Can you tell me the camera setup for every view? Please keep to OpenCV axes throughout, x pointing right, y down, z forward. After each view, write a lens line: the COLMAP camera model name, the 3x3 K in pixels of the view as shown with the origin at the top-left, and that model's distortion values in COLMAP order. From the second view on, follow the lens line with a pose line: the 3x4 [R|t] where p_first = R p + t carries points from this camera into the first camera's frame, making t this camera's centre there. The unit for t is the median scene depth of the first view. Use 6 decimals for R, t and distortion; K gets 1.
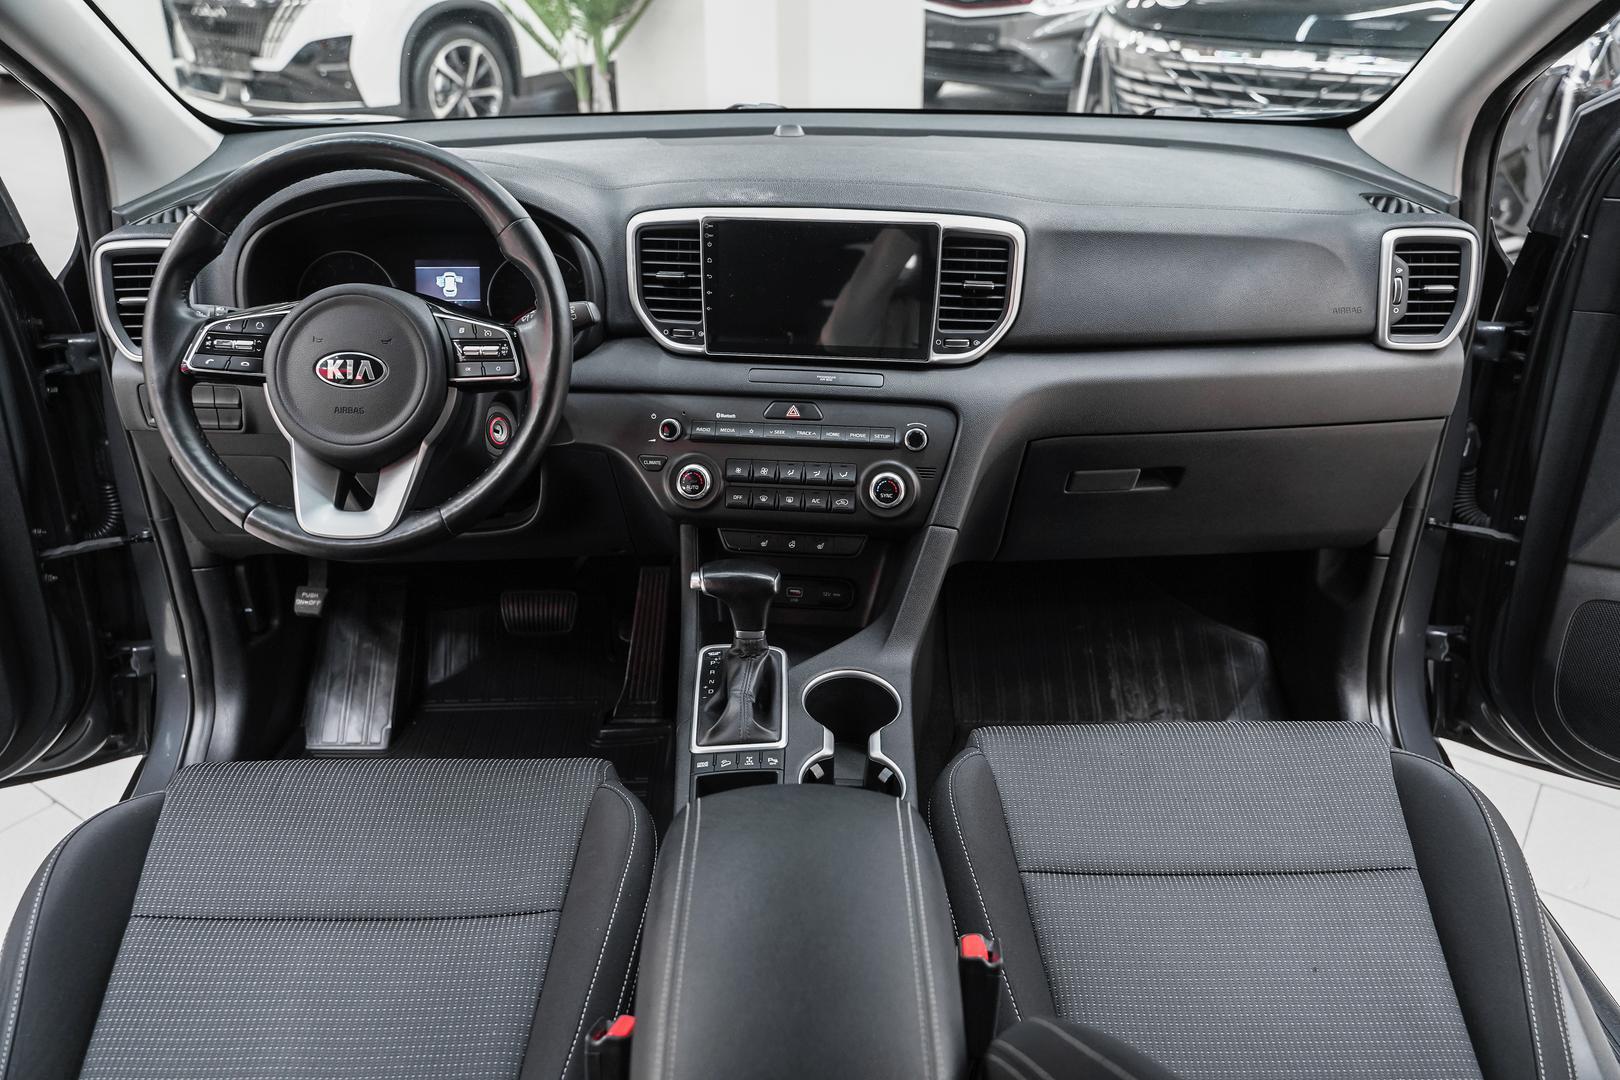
lens RADIAL K [[1304.7, 0, 814.4], [0, 1304.7, 543.6], [0, 0, 1]] dist [-0.013014, 0.017181]
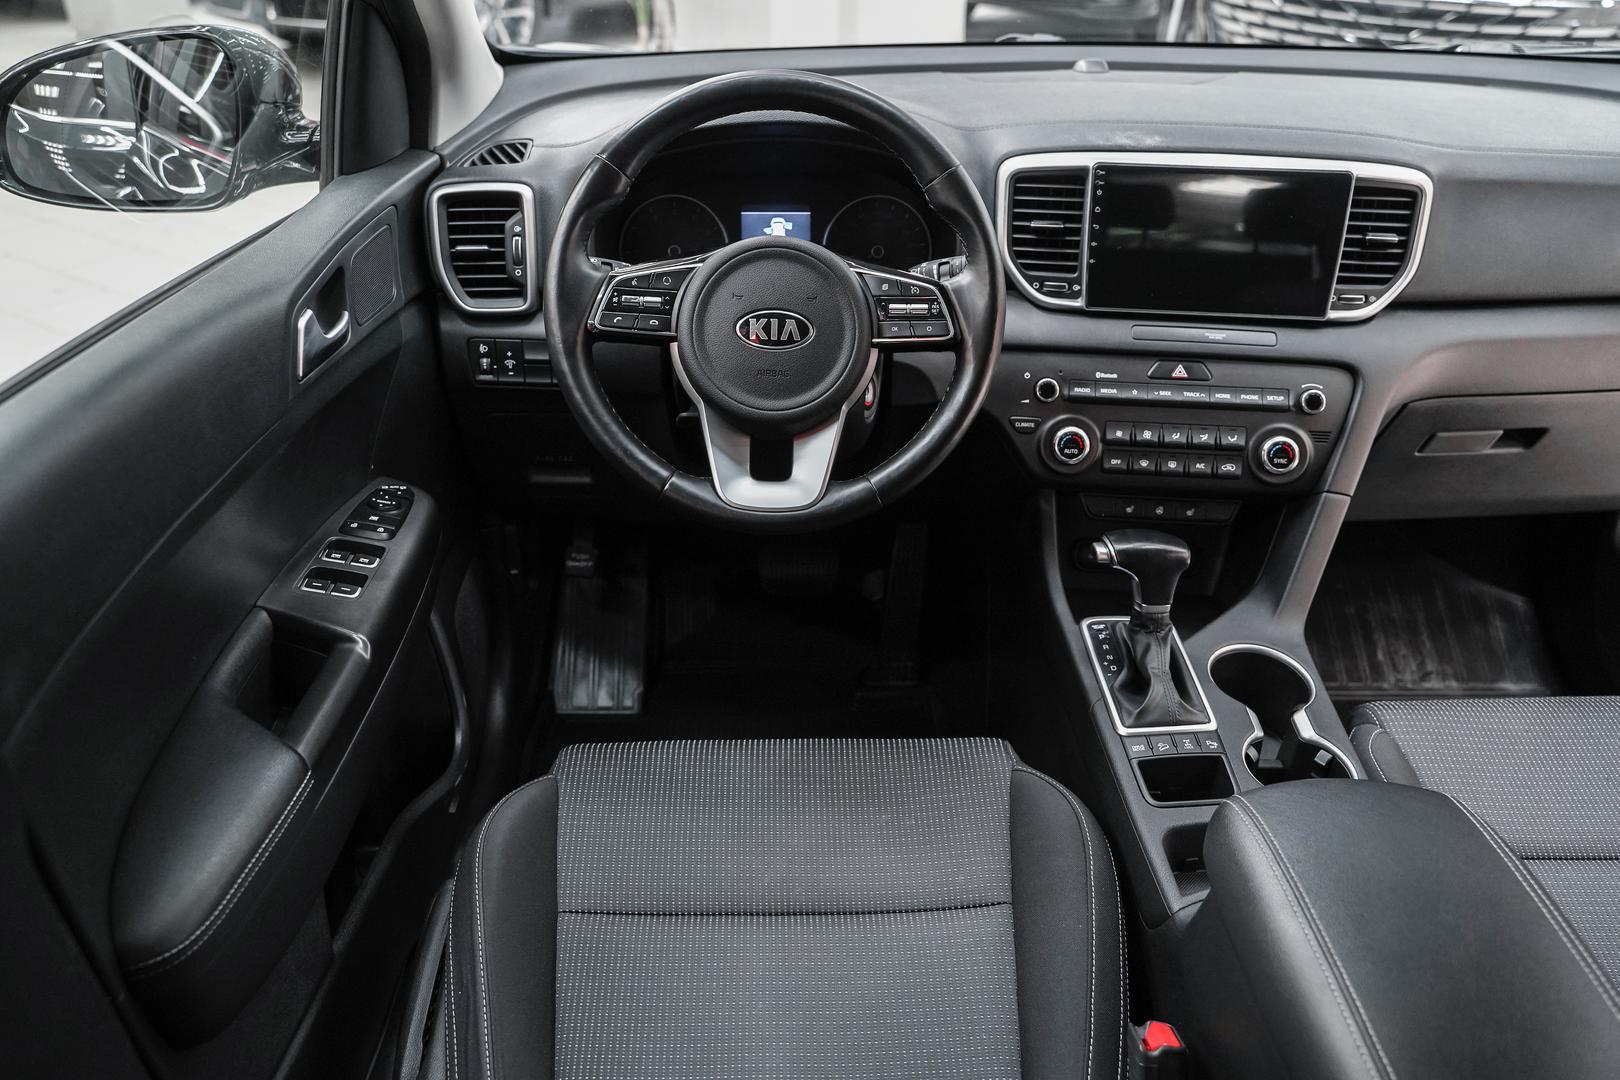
lens RADIAL K [[1304.7, 0, 795.8], [0, 1304.7, 541.7], [0, 0, 1]] dist [-0.013014, 0.017181]
pose [[0.999842, 0.000595, 0.017757, -0.311049], [-0.001517, 0.998647, 0.051979, -0.026604], [-0.017702, -0.051998, 0.998490, 0.054606]]
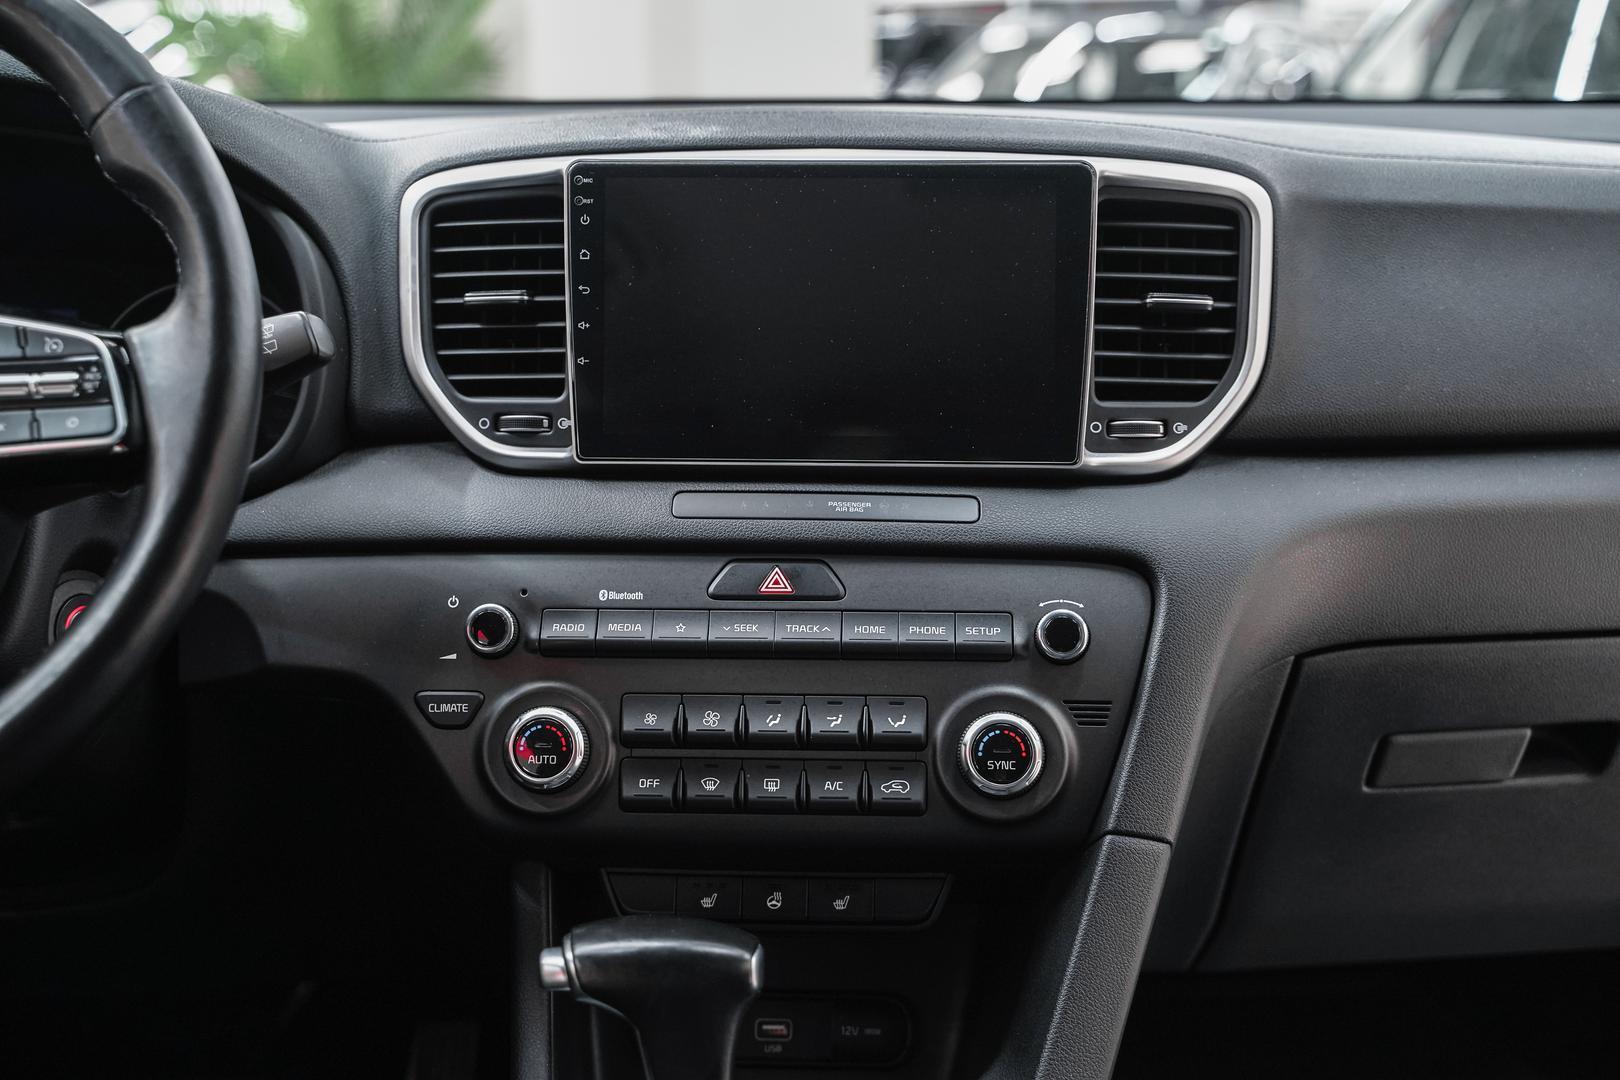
lens RADIAL K [[2032.7, 0, 803.2], [0, 2032.7, 534.0], [0, 0, 1]] dist [0.003883, 0.000000]
pose [[0.998408, -0.011089, 0.055300, -0.044594], [0.025490, 0.963350, -0.267033, 0.064956], [-0.050312, 0.268017, 0.962100, 0.341329]]
